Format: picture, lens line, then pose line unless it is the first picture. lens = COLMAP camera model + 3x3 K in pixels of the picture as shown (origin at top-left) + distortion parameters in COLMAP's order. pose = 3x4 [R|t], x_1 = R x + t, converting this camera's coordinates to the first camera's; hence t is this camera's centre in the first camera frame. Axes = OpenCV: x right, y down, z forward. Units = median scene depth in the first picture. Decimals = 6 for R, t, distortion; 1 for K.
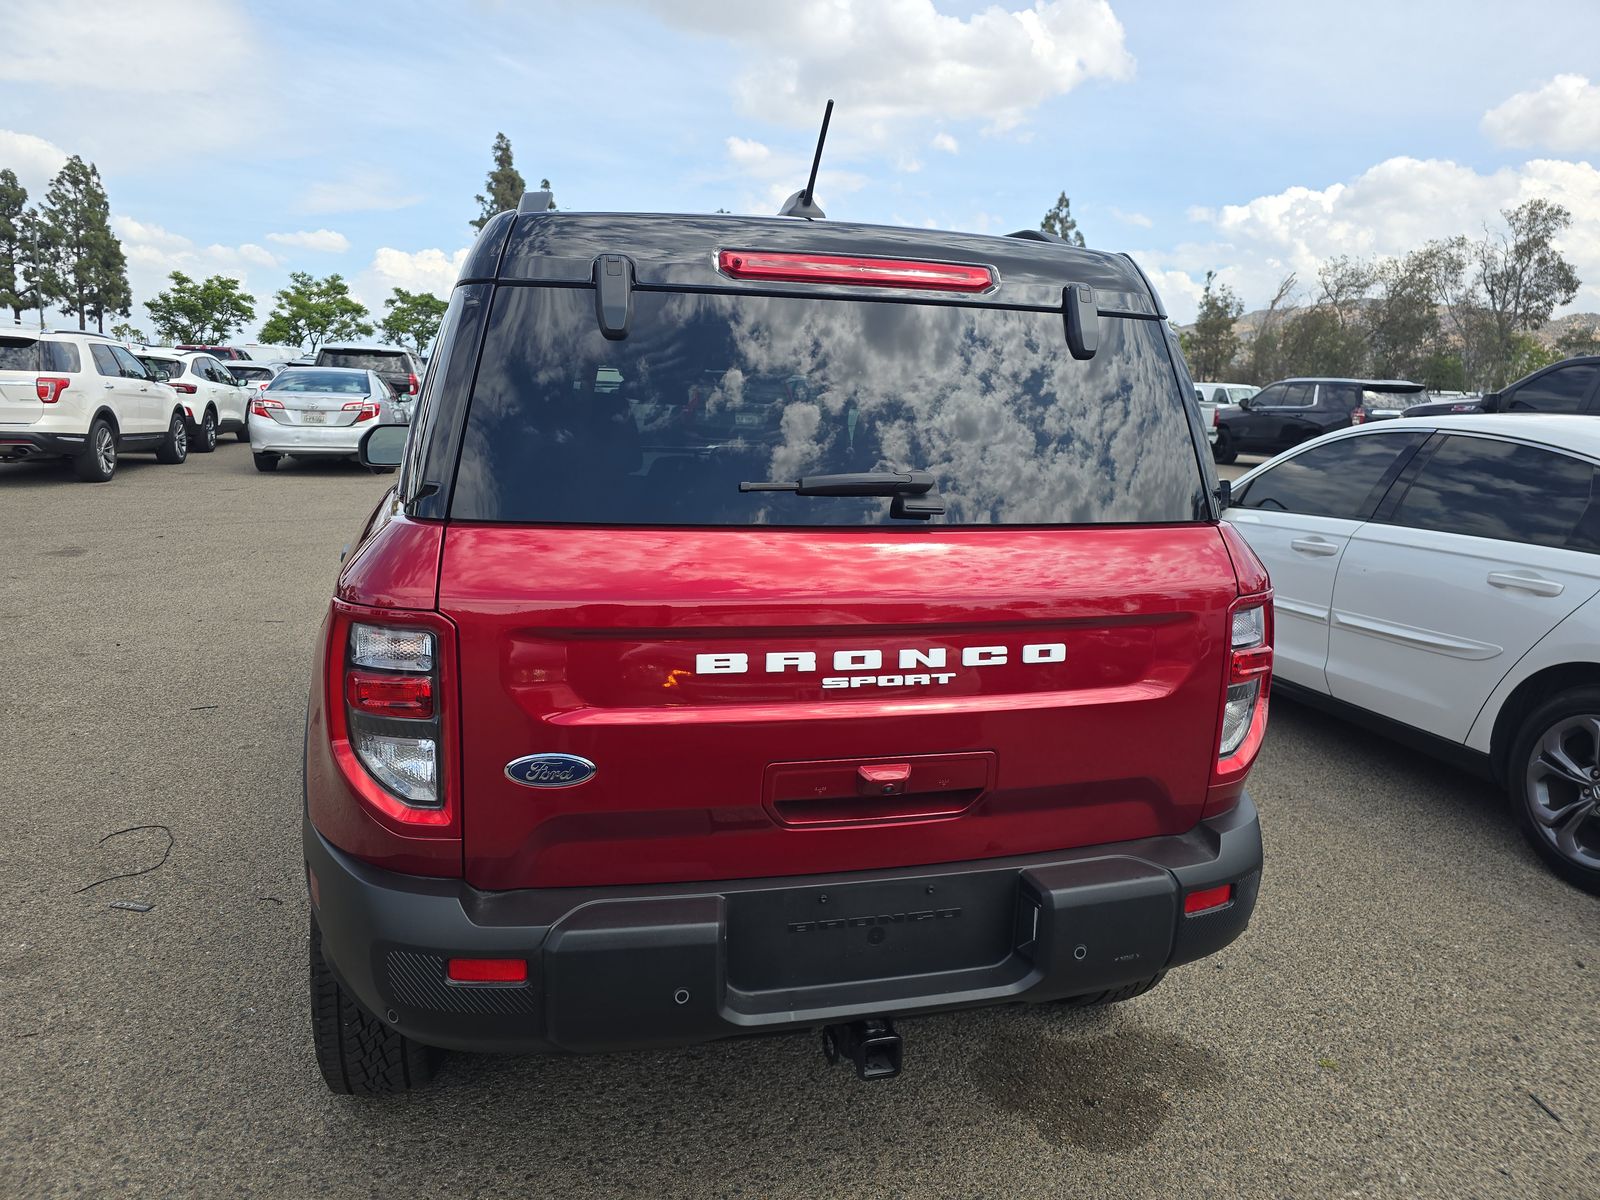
lens RADIAL K [[1105.9, 0, 794.0], [0, 1105.9, 601.2], [0, 0, 1]] dist [0.027268, -0.032333]
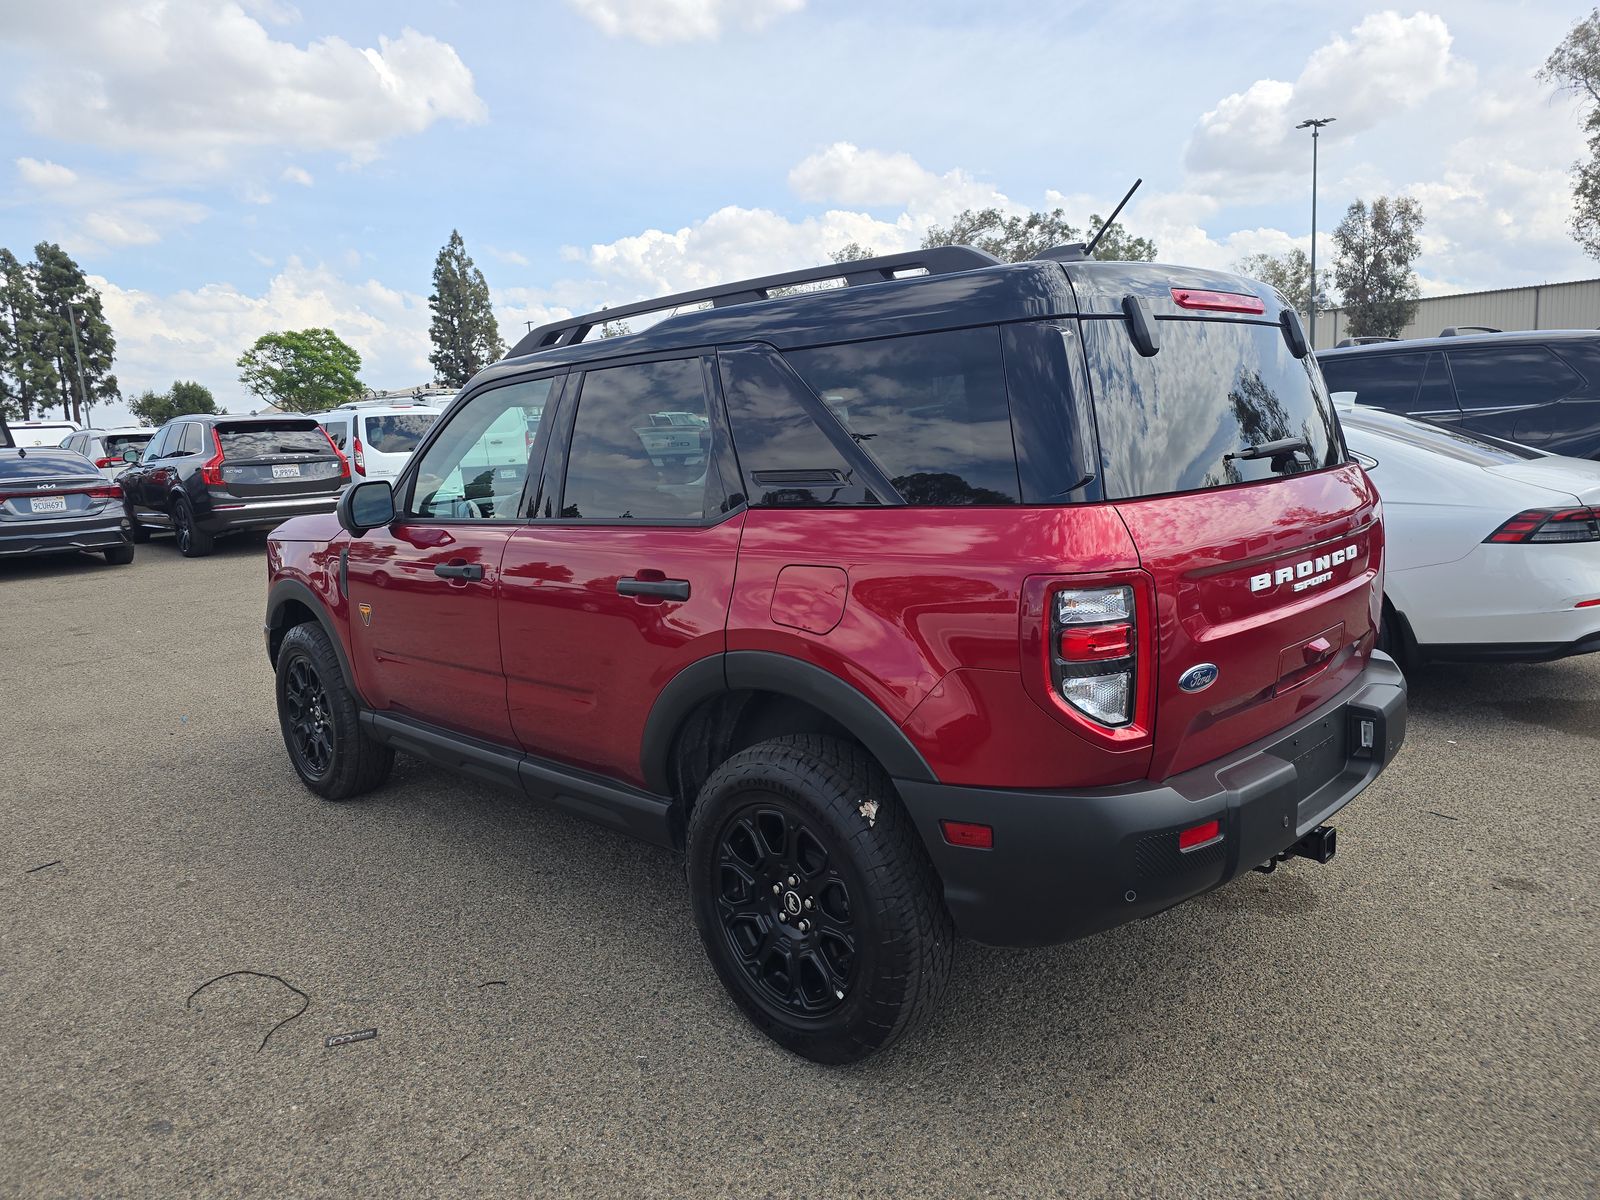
lens RADIAL K [[1105.9, 0, 794.0], [0, 1105.9, 601.2], [0, 0, 1]] dist [0.027268, -0.032333]
pose [[0.848903, -0.150631, 0.506631, -0.147980], [0.166019, 0.986009, 0.014980, -0.004388], [-0.501799, 0.071393, 0.862033, 0.011718]]
